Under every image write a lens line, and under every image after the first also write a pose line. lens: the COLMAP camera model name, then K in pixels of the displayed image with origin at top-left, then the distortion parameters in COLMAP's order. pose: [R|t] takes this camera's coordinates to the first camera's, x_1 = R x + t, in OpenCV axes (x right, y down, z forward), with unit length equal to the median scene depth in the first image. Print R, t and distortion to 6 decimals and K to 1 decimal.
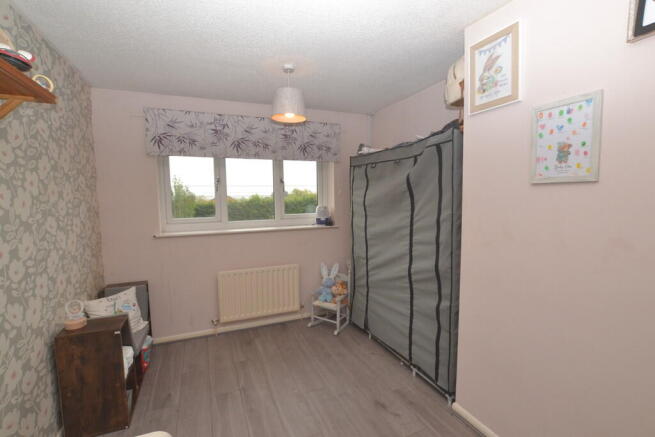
lens RADIAL K [[295.7, 0, 326.5], [0, 295.7, 219.8], [0, 0, 1]] dist [-0.022392, 0.001496]
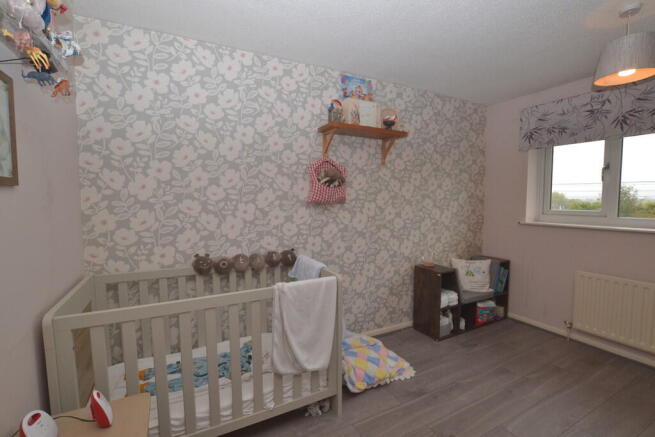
lens RADIAL K [[301.7, 0, 320.5], [0, 301.7, 220.1], [0, 0, 1]] dist [-0.029733, 0.005349]
pose [[0.058269, 0.077707, -0.995272, 0.500359], [-0.080309, 0.994100, 0.072914, 0.023947], [0.995065, 0.075681, 0.064166, 0.166680]]
